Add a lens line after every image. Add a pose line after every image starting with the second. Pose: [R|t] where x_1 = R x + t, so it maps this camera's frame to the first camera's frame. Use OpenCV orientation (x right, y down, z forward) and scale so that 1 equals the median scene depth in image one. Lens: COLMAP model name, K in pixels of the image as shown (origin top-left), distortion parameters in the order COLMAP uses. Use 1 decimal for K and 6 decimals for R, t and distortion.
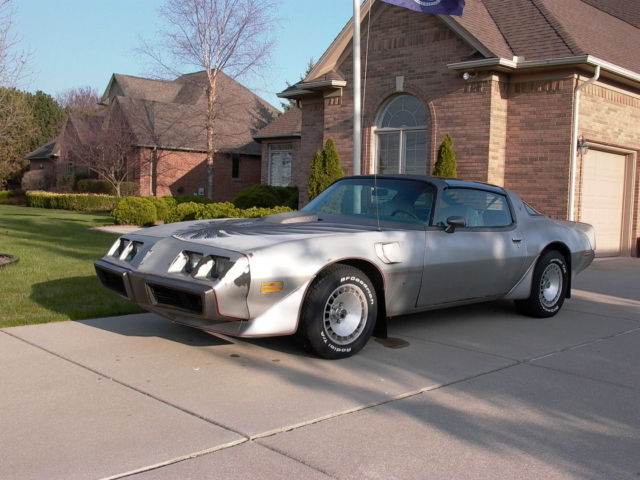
lens RADIAL K [[721.7, 0, 323.3], [0, 721.7, 236.5], [0, 0, 1]] dist [-0.041891, 0.000000]
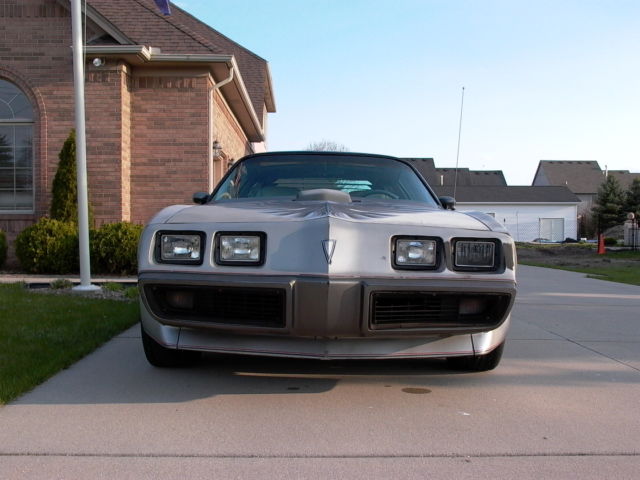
lens RADIAL K [[721.7, 0, 321.0], [0, 721.7, 243.7], [0, 0, 1]] dist [-0.041891, 0.000000]
pose [[0.674235, -0.051947, 0.736688, -0.265136], [0.071609, 0.997421, 0.004794, 0.009359], [-0.735037, 0.049521, 0.676216, 0.232257]]
